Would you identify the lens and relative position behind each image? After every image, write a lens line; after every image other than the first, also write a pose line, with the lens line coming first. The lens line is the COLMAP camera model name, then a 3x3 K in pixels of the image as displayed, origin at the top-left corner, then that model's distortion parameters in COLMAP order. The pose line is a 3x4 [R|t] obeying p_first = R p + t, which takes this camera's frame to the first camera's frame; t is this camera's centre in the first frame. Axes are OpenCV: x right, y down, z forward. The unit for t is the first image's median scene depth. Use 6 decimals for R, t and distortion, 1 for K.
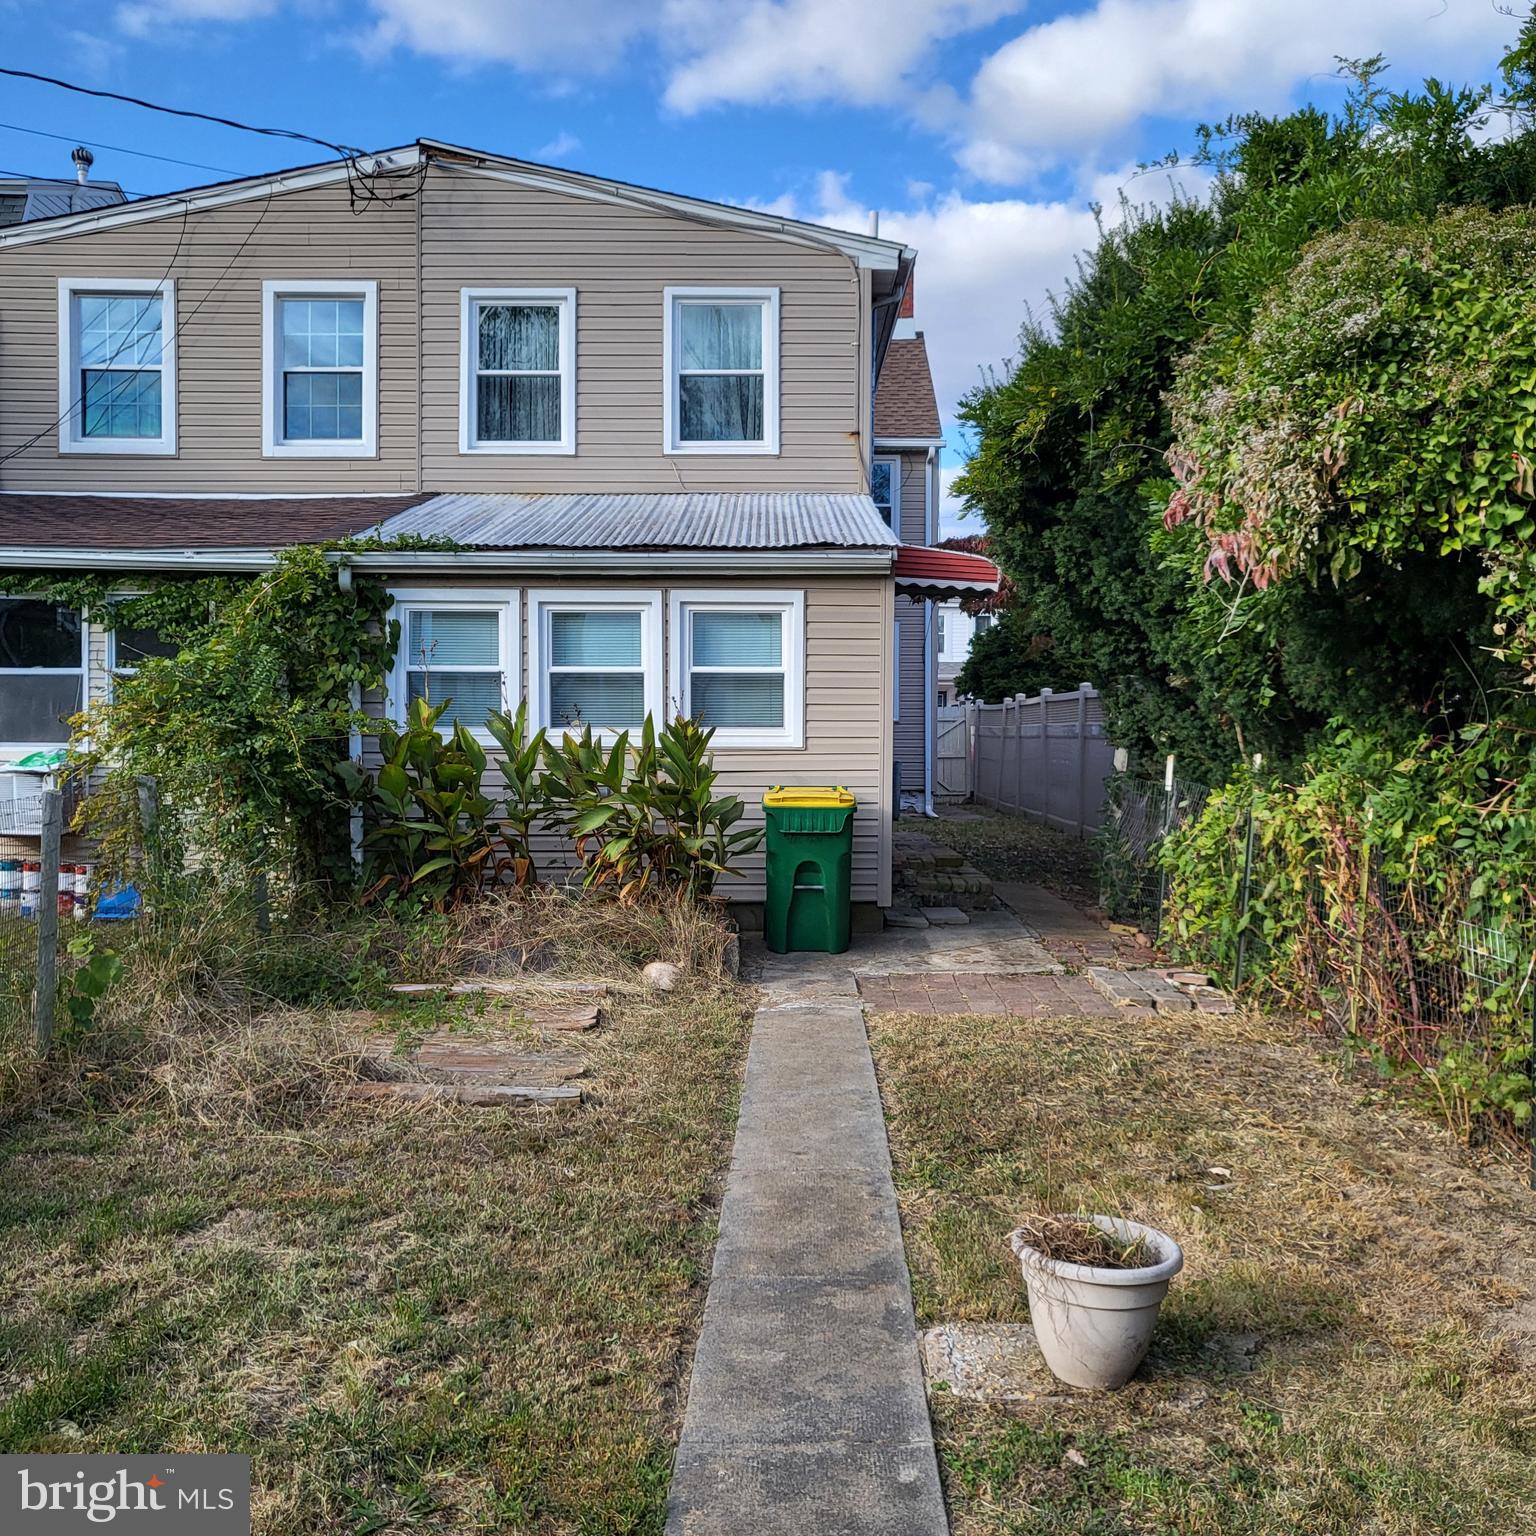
lens RADIAL K [[1581.3, 0, 765.1], [0, 1581.3, 766.0], [0, 0, 1]] dist [0.019752, 0.000000]
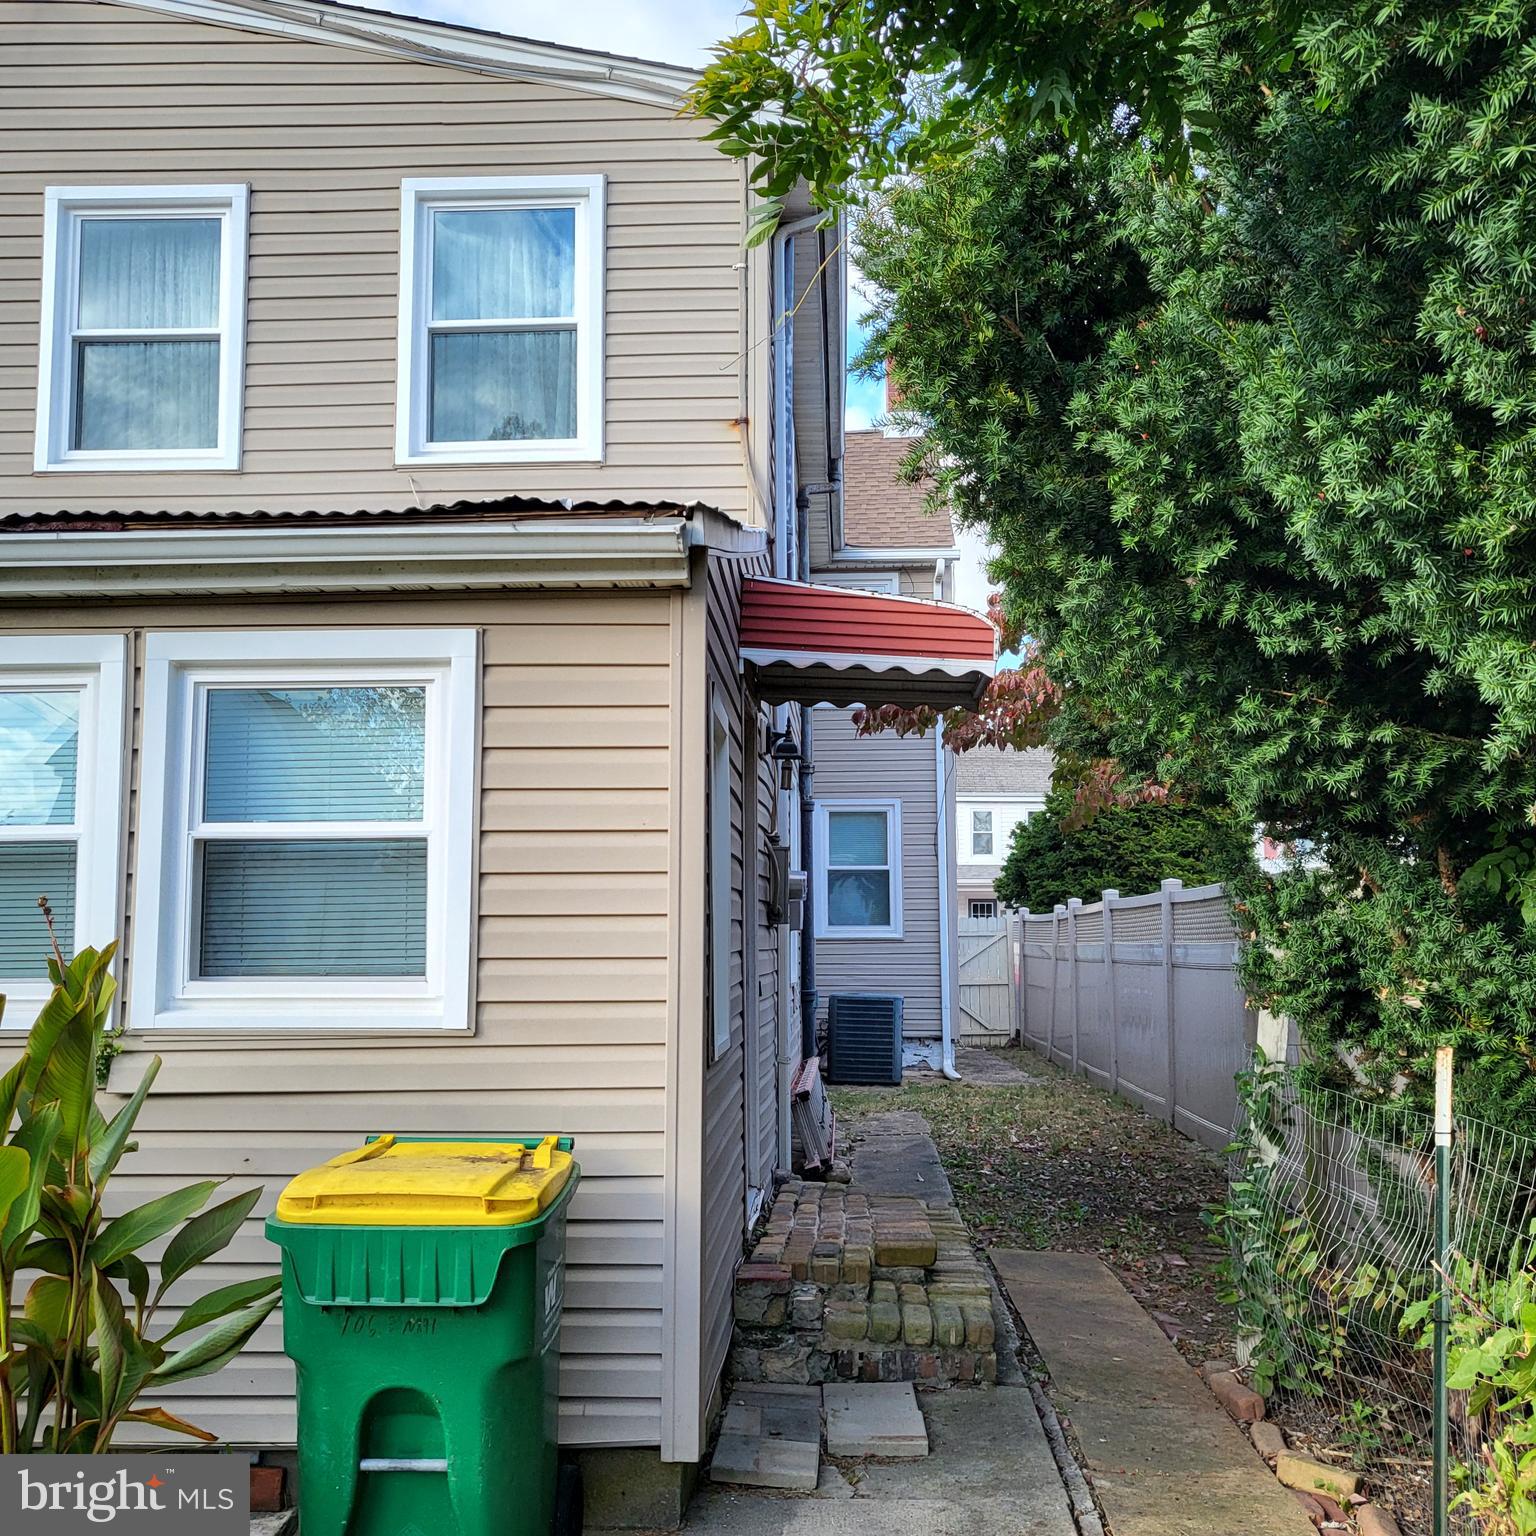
lens RADIAL K [[1581.3, 0, 773.7], [0, 1581.3, 767.4], [0, 0, 1]] dist [0.019752, 0.000000]
pose [[0.999321, -0.010891, -0.035200, 0.108946], [0.006135, 0.991166, -0.132483, -0.022606], [0.036332, 0.132177, 0.990560, 0.592181]]
